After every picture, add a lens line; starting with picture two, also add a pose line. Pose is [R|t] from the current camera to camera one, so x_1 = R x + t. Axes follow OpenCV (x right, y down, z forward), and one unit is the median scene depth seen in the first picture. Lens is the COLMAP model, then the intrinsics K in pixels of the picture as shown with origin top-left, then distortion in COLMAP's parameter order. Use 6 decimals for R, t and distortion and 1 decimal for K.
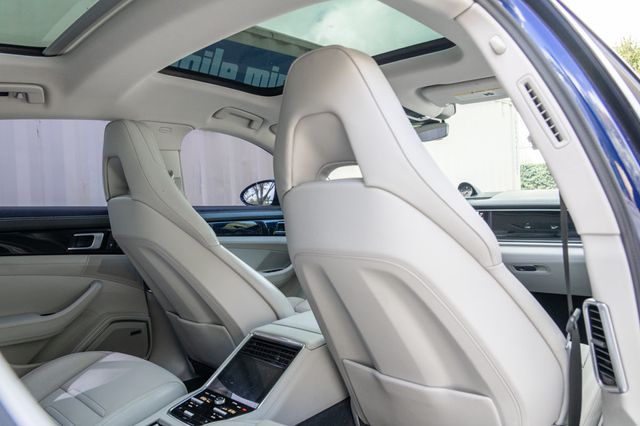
lens RADIAL K [[461.4, 0, 320.0], [0, 461.4, 213.0], [0, 0, 1]] dist [-0.002179, -0.001156]
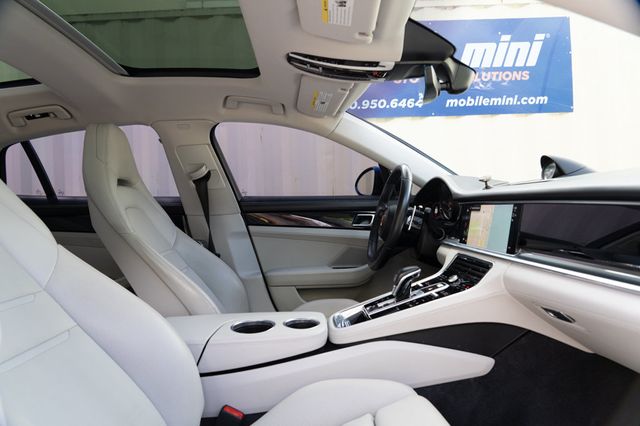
lens RADIAL K [[431.9, 0, 320.0], [0, 431.9, 213.0], [0, 0, 1]] dist [-0.030787, 0.003460]
pose [[0.718393, 0.025551, -0.695168, 0.498007], [-0.009316, 0.999589, 0.027112, -0.004296], [0.695575, -0.013001, 0.718336, 0.396360]]
